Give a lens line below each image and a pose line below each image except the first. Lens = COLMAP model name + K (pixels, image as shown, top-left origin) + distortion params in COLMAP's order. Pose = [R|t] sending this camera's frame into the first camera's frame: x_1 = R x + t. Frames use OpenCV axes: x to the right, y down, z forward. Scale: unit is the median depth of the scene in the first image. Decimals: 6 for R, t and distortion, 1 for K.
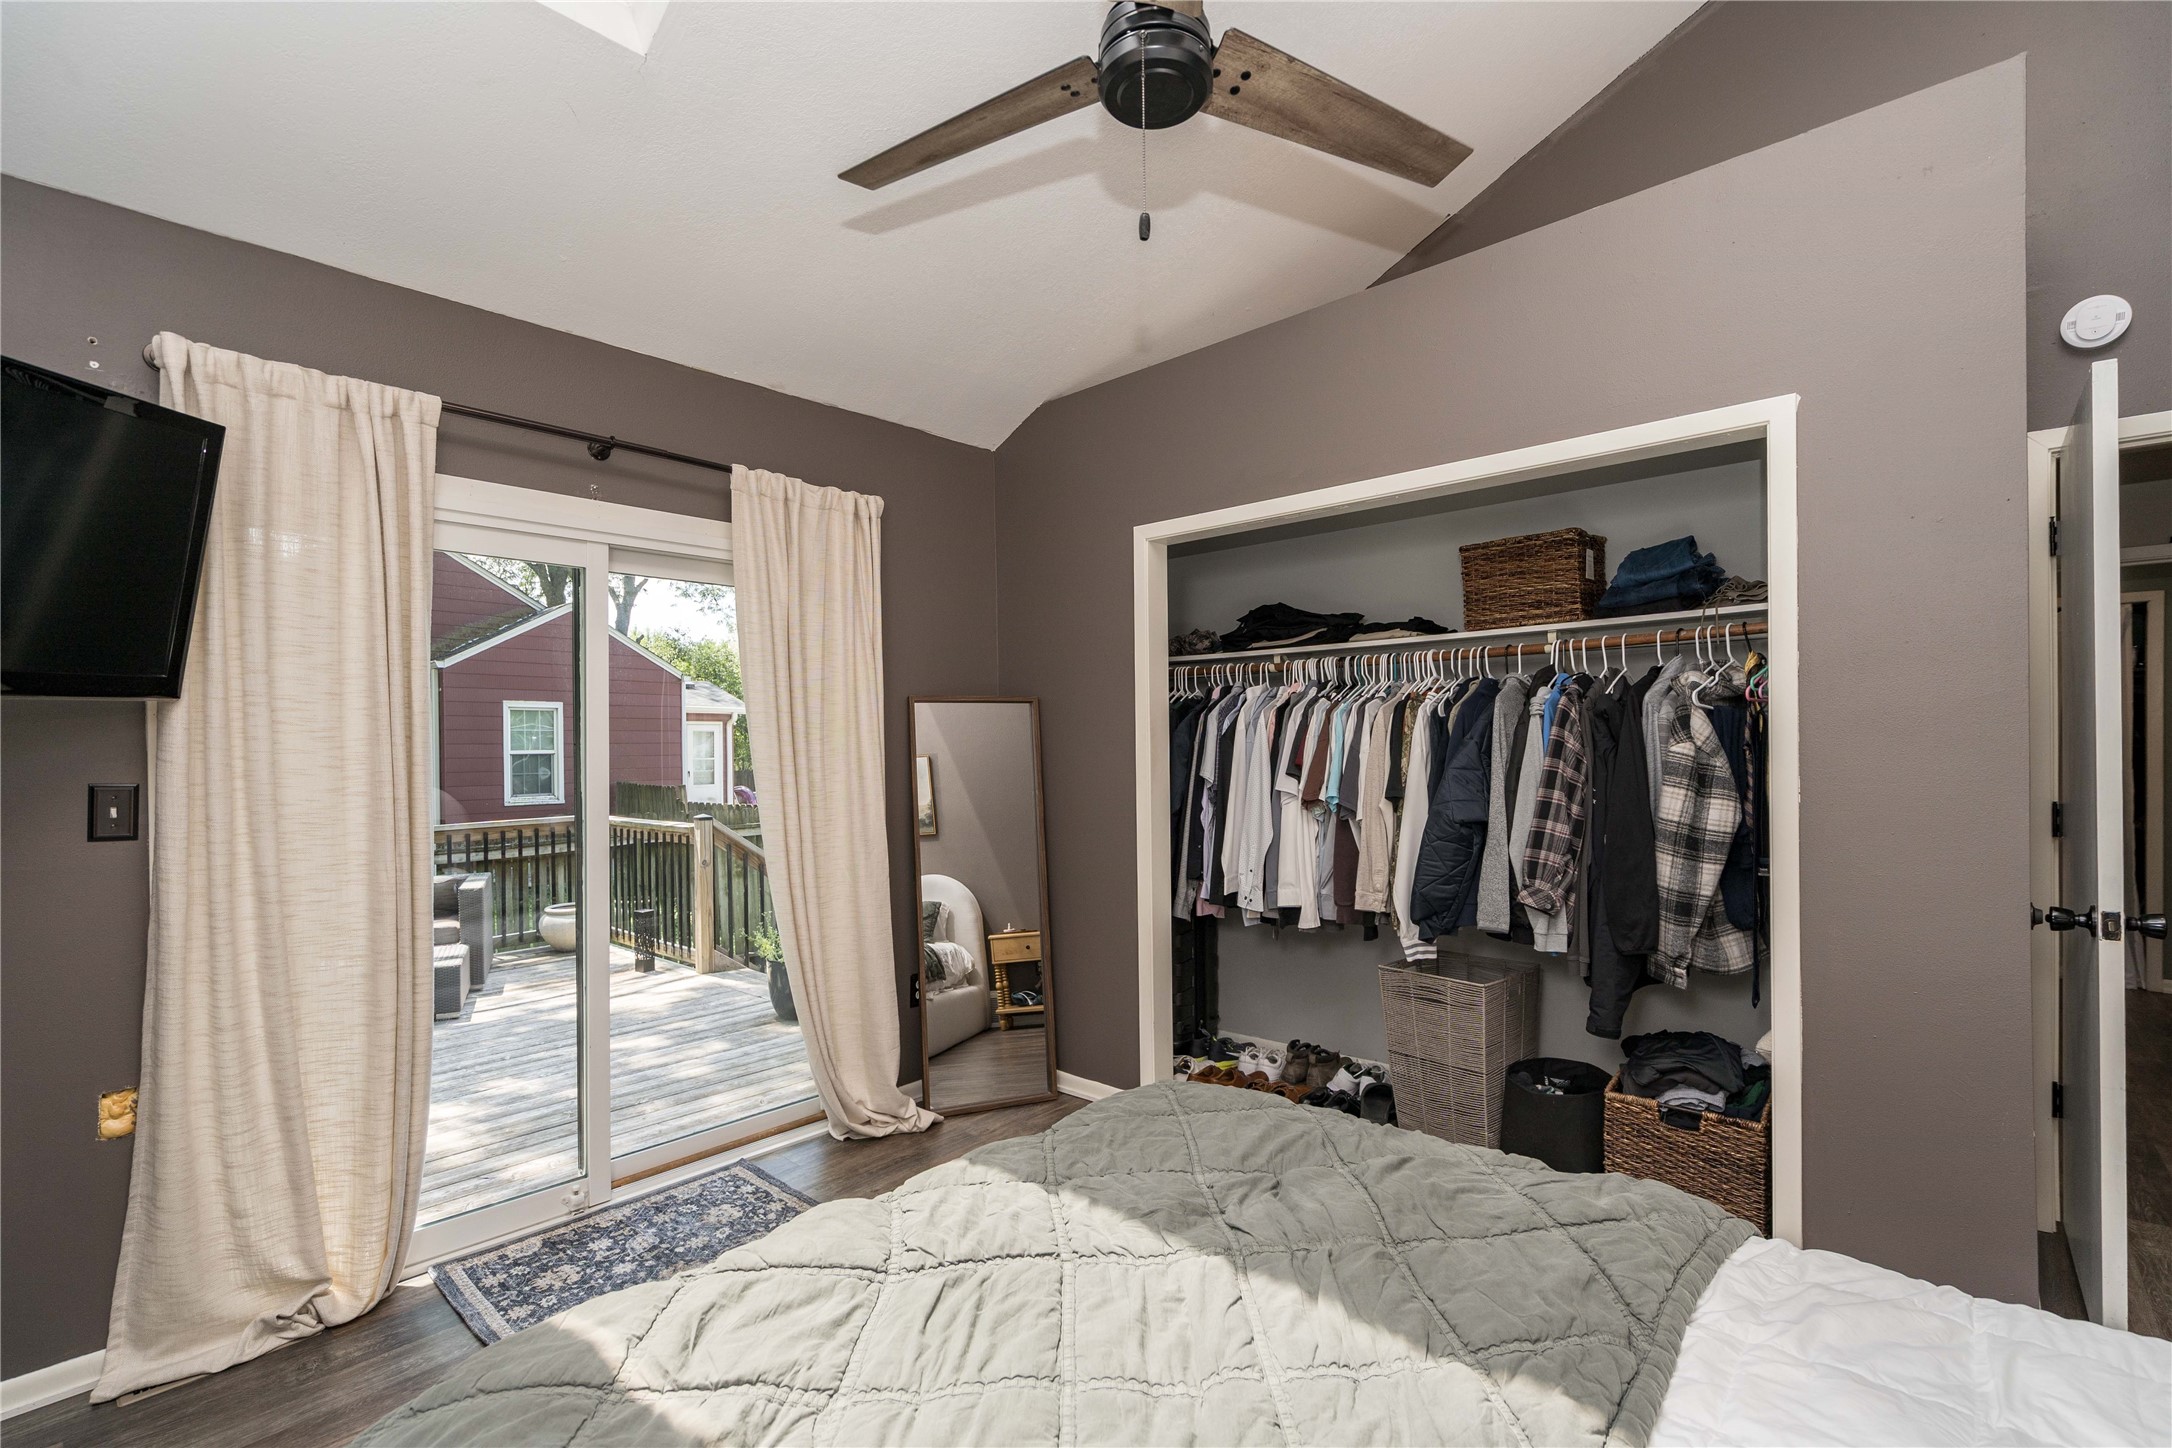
lens RADIAL K [[997.6, 0, 1085.5], [0, 997.6, 749.0], [0, 0, 1]] dist [0.000987, 0.000643]
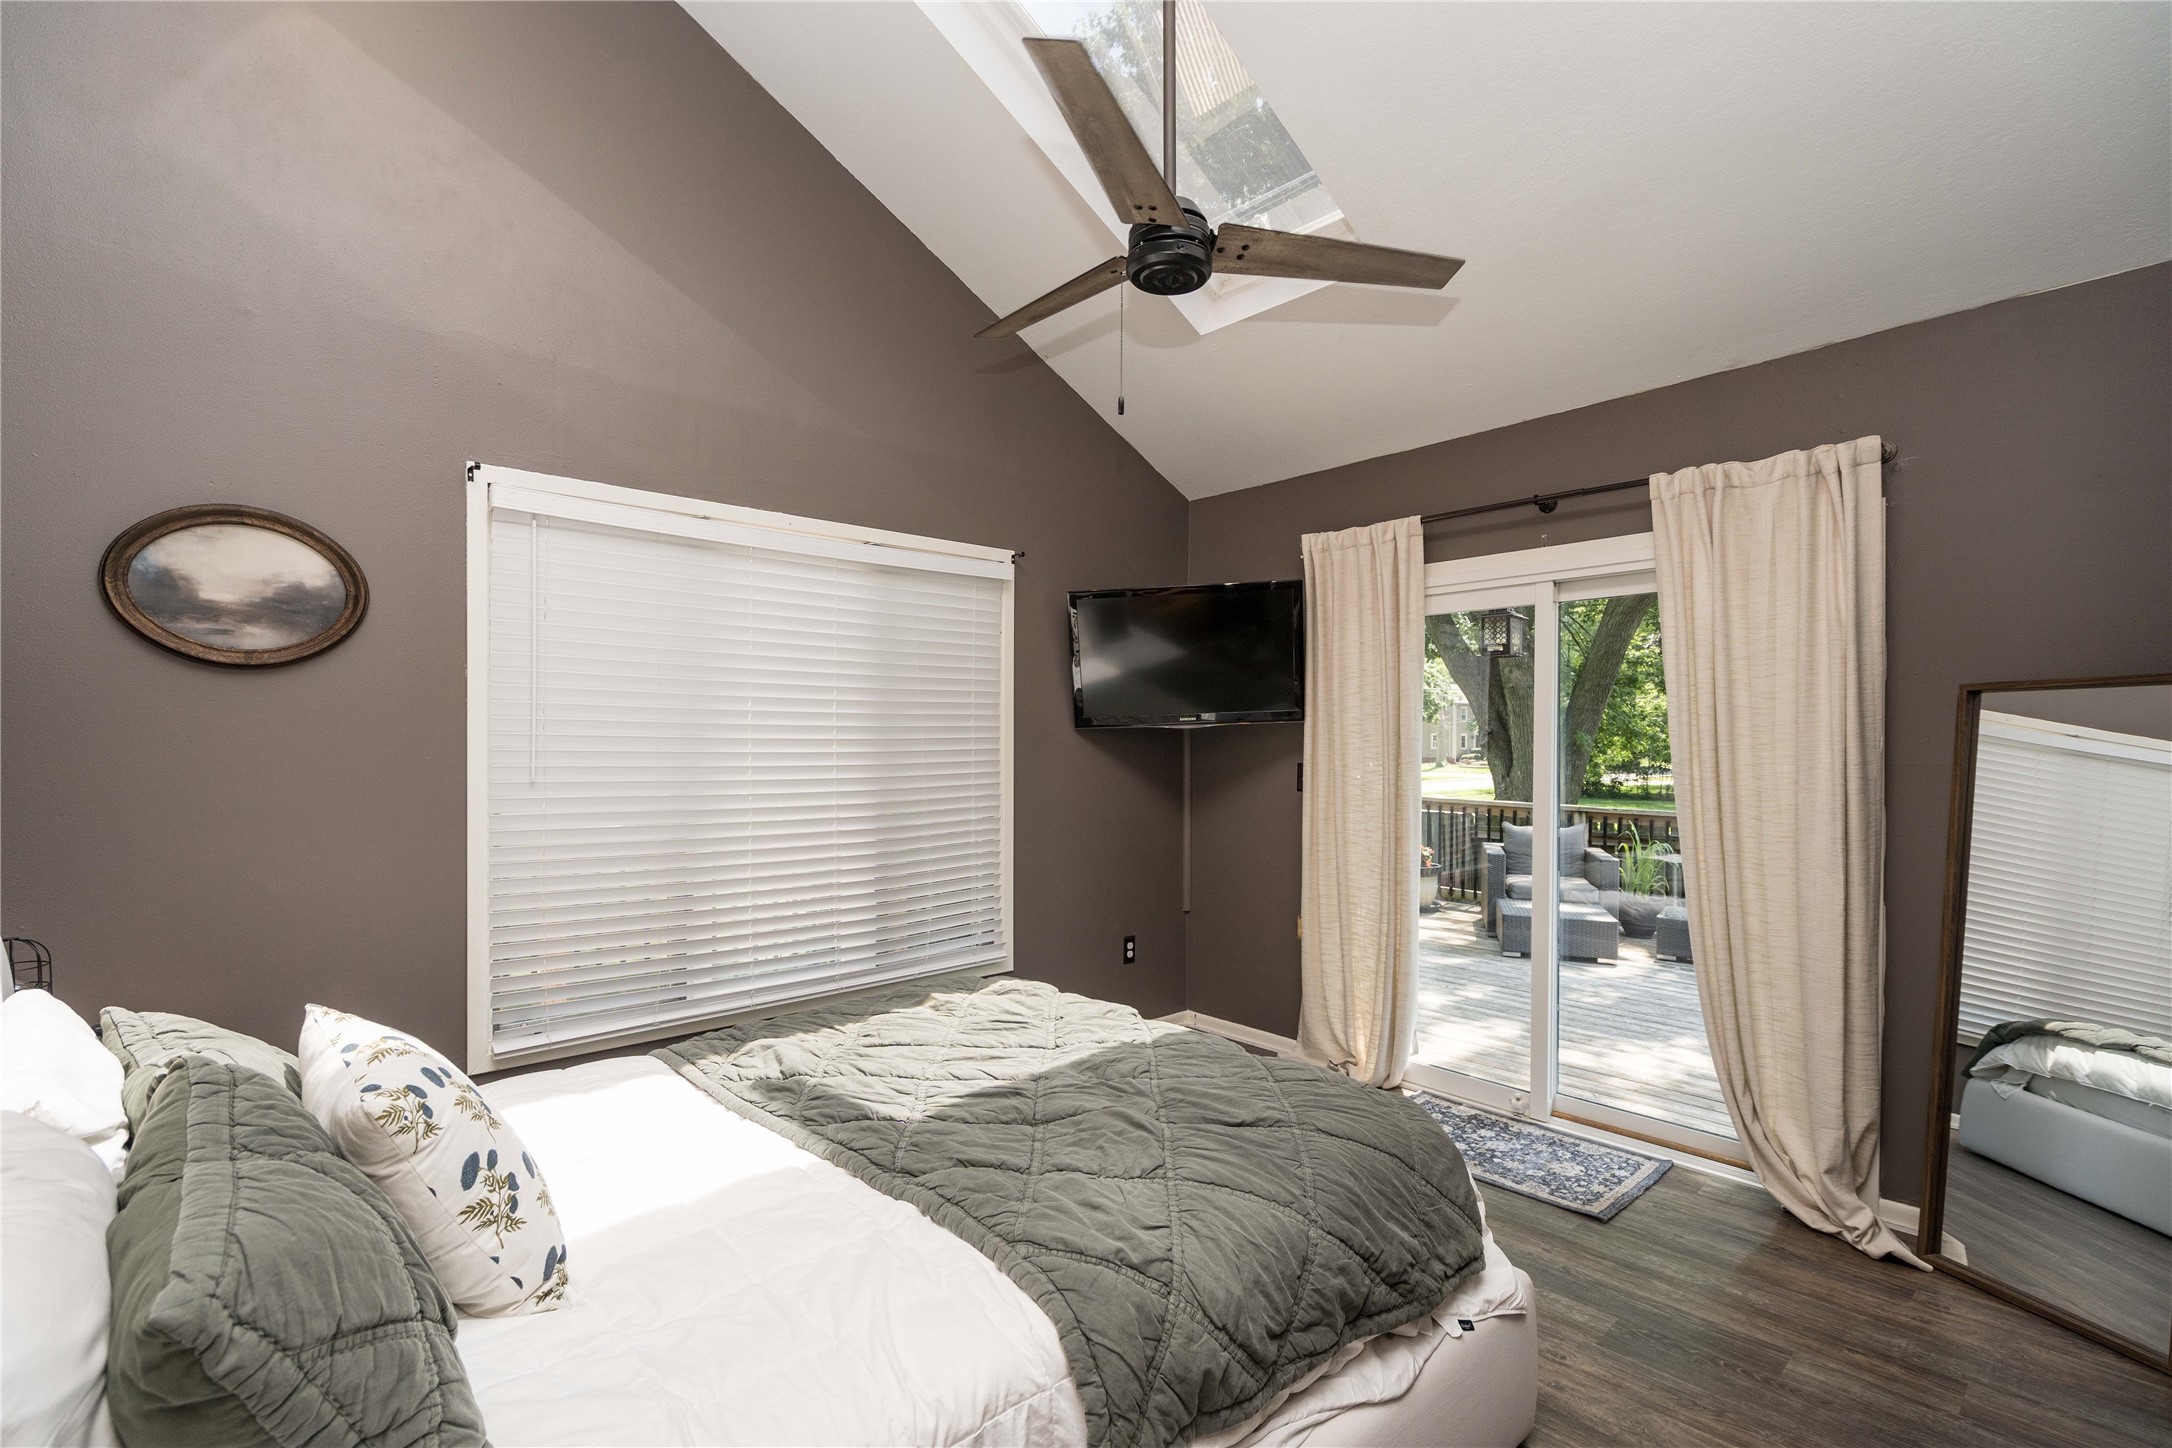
lens RADIAL K [[997.6, 0, 1085.5], [0, 997.6, 749.0], [0, 0, 1]] dist [0.000987, 0.000643]
pose [[-0.105536, 0.017781, -0.994257, 0.819518], [-0.005547, 0.999814, 0.018470, -0.022709], [0.994400, 0.007464, -0.105418, 0.594242]]
